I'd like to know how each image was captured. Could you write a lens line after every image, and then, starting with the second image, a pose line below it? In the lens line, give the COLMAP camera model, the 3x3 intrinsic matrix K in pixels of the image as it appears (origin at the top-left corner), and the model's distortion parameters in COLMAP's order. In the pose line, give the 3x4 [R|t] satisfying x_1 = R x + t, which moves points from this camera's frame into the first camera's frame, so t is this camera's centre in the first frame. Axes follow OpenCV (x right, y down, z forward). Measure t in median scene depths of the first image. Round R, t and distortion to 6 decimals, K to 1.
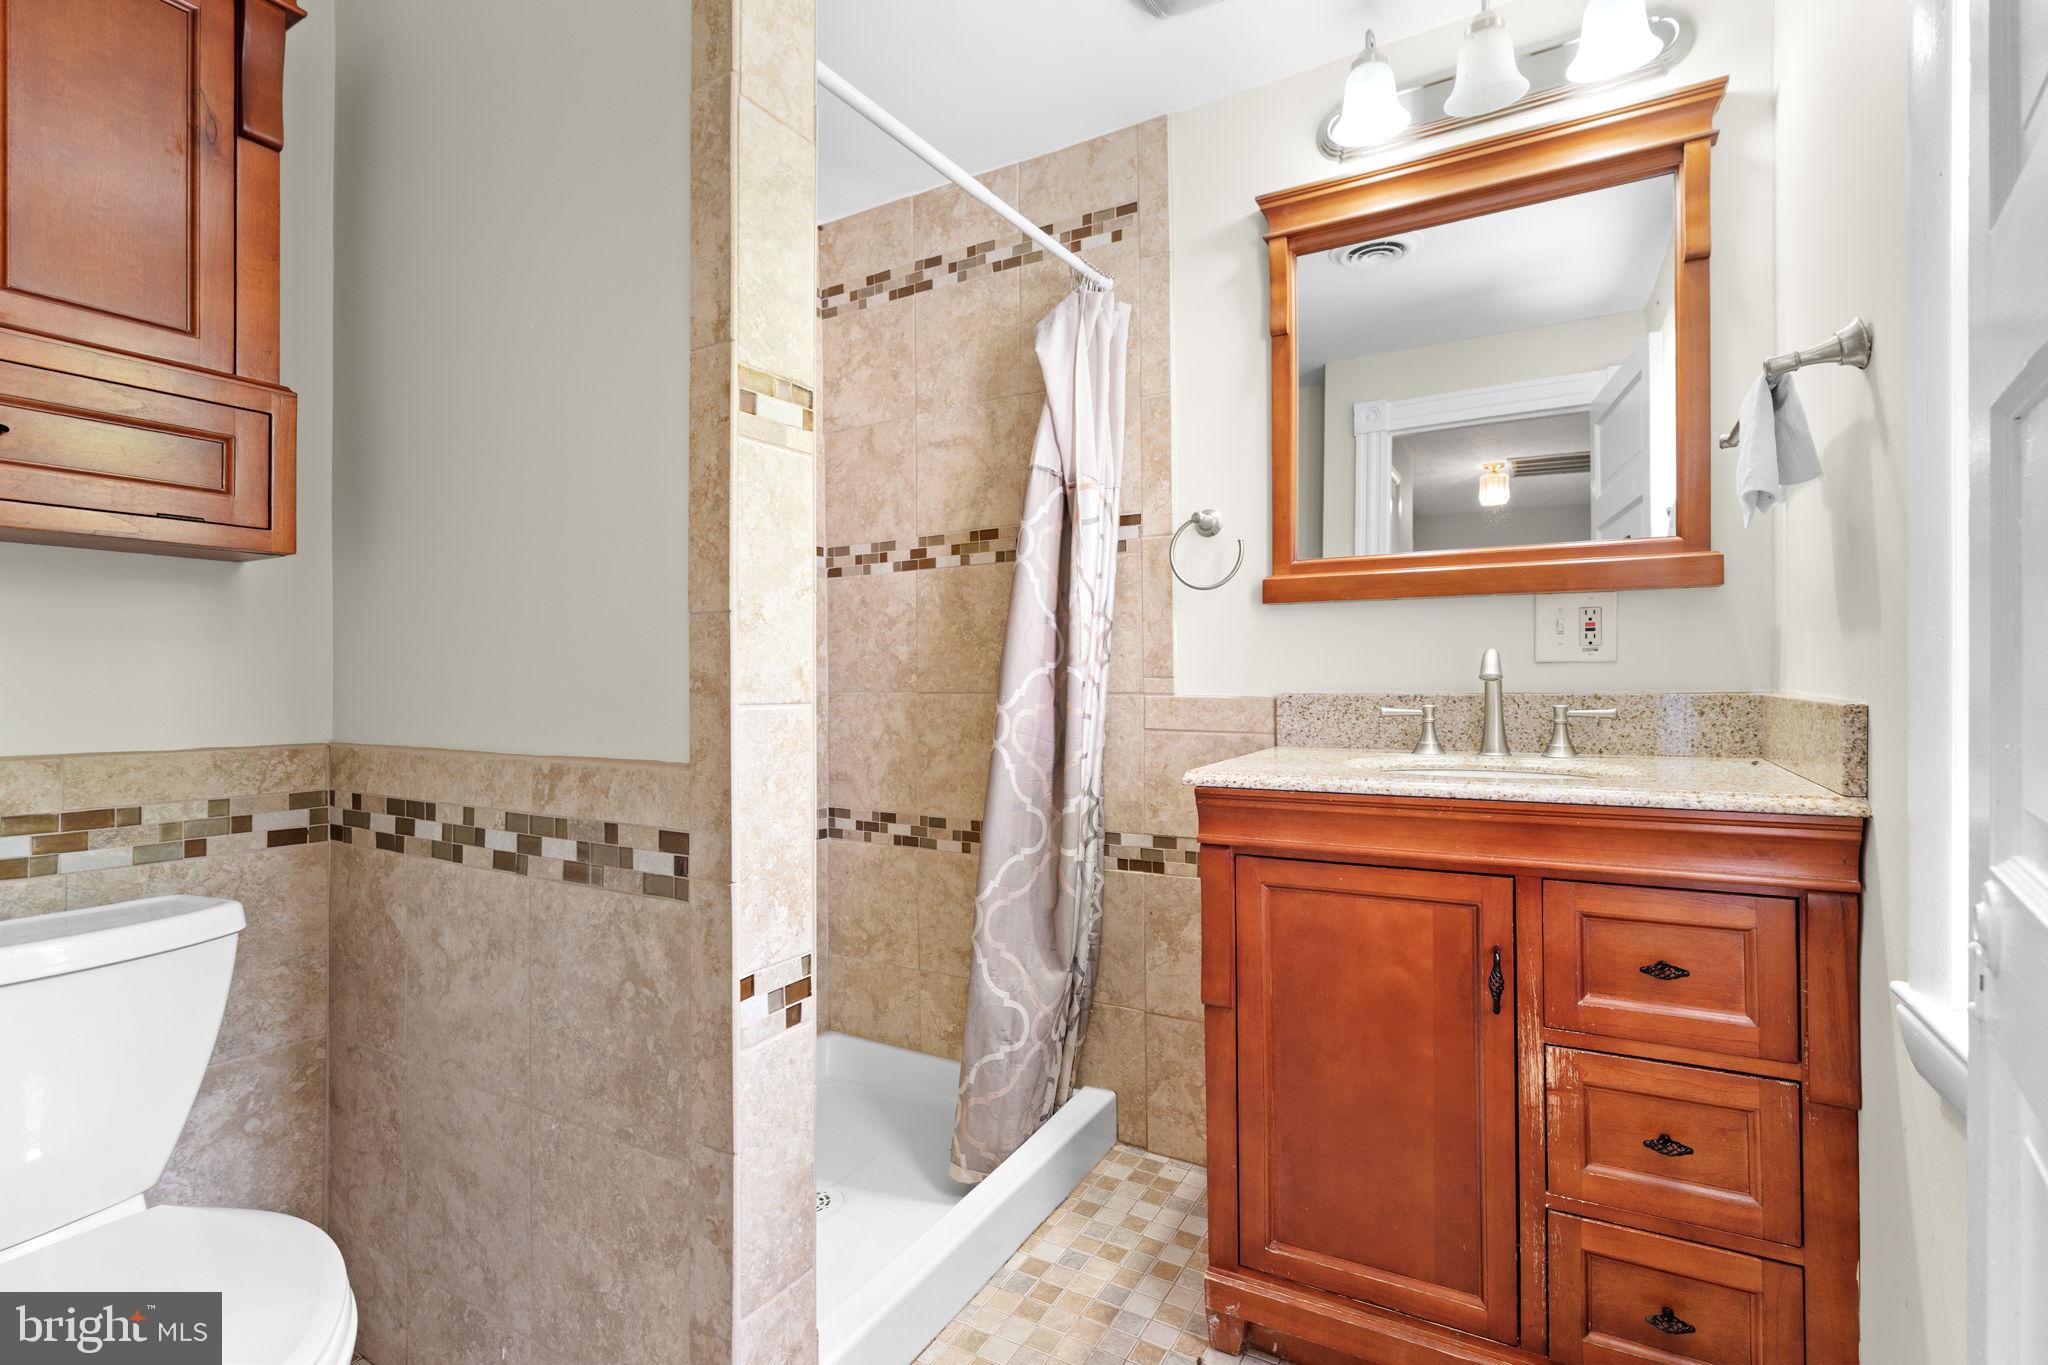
lens RADIAL K [[935.5, 0, 1016.8], [0, 935.5, 680.0], [0, 0, 1]] dist [-0.007168, 0.000130]
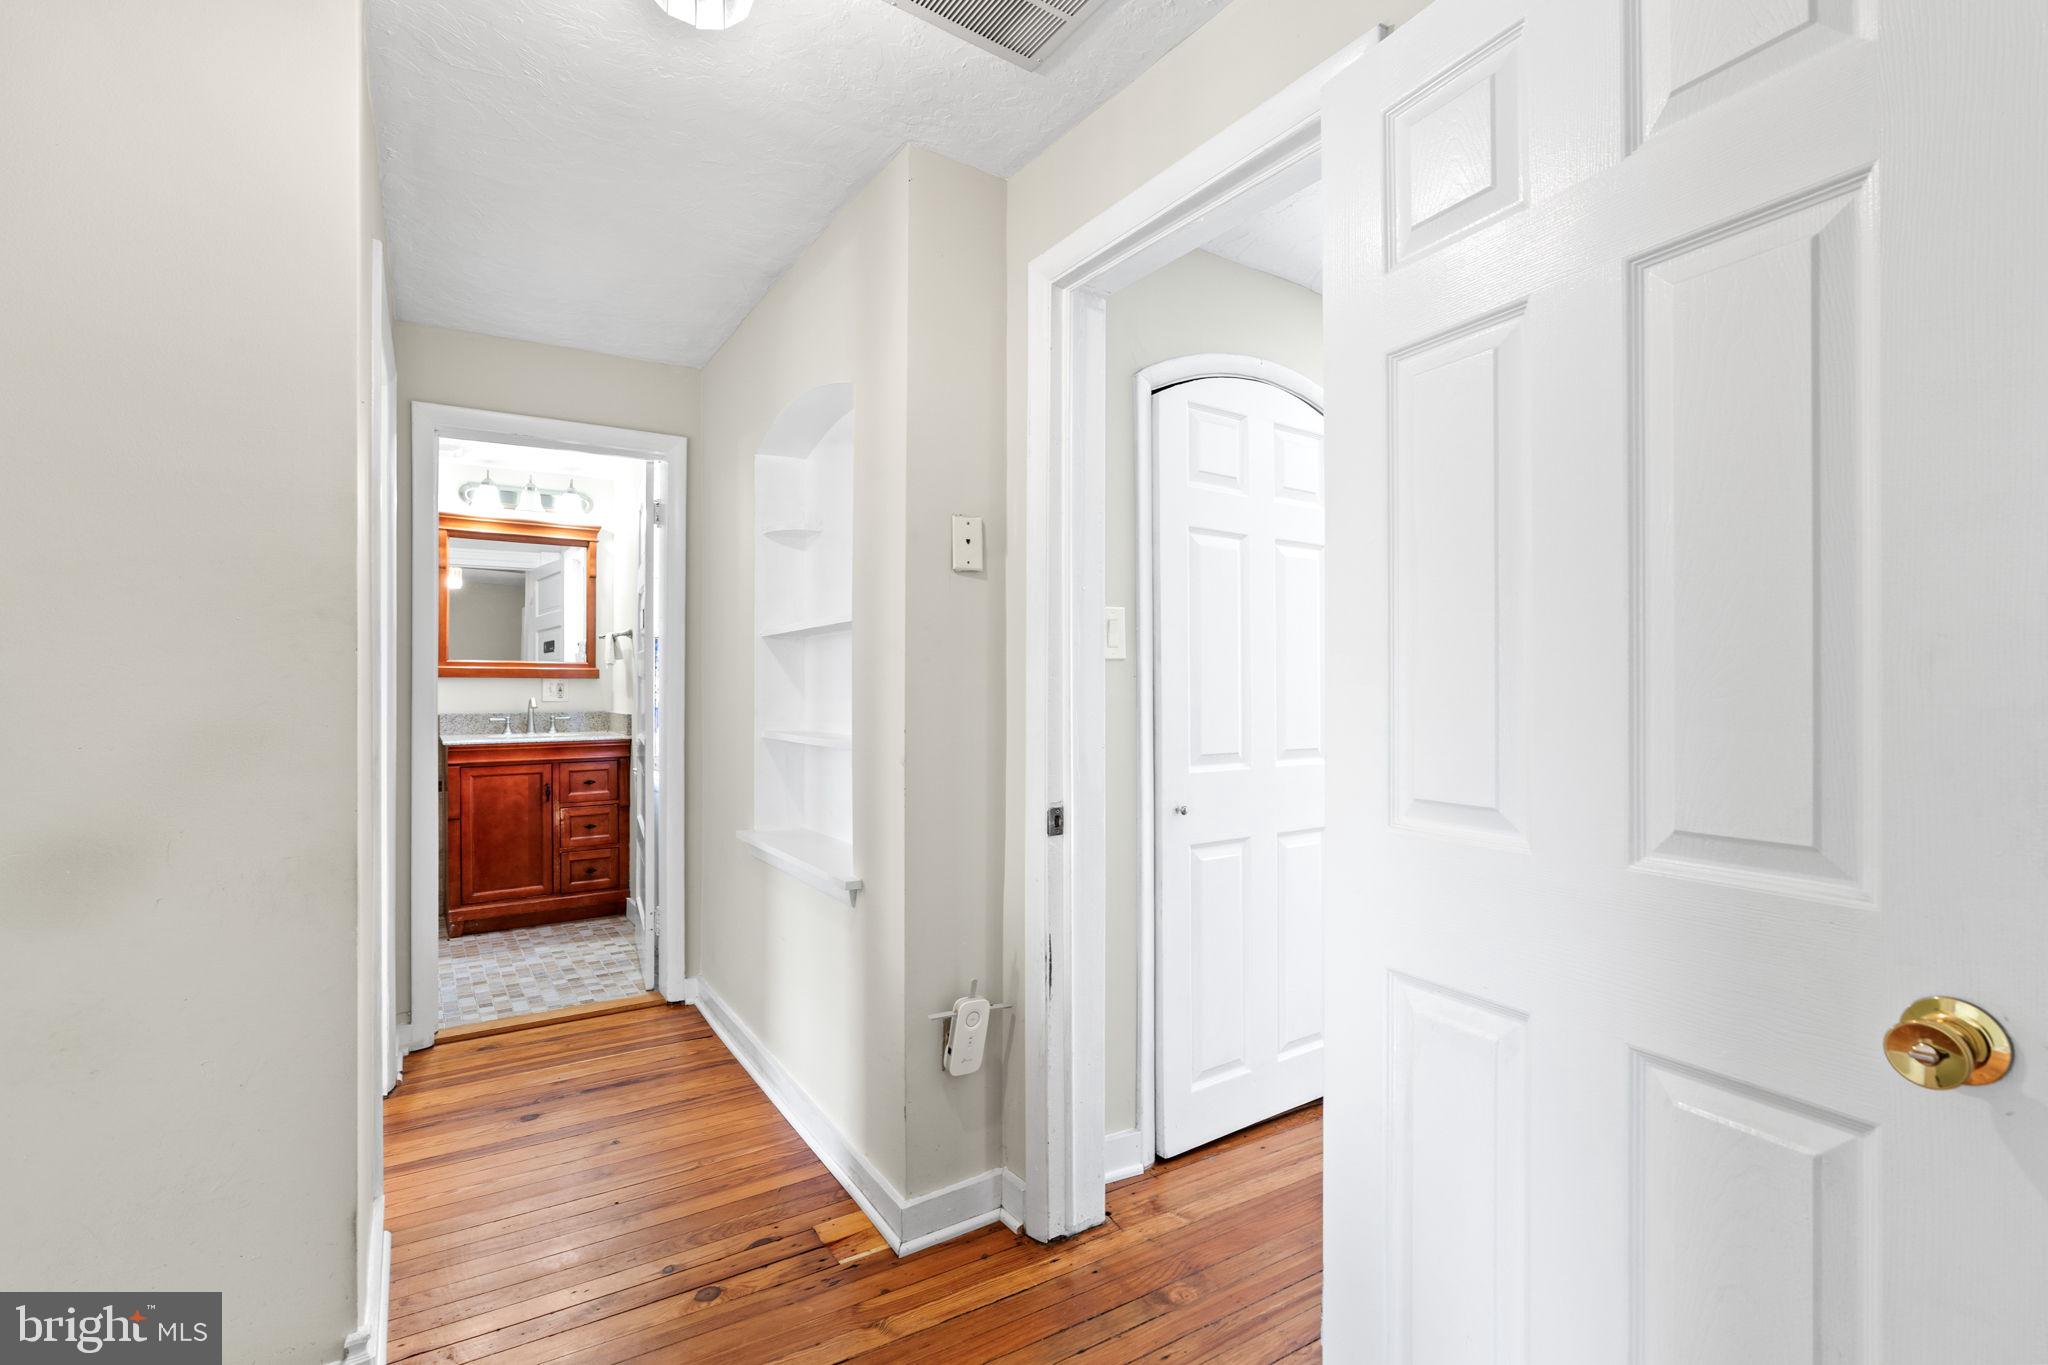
lens RADIAL K [[935.5, 0, 1017.2], [0, 935.5, 688.8], [0, 0, 1]] dist [-0.007168, 0.000130]
pose [[0.445873, 0.007437, 0.895065, -1.901309], [-0.001980, 0.999971, -0.007323, -0.054924], [-0.895094, 0.001492, 0.445875, -2.223549]]
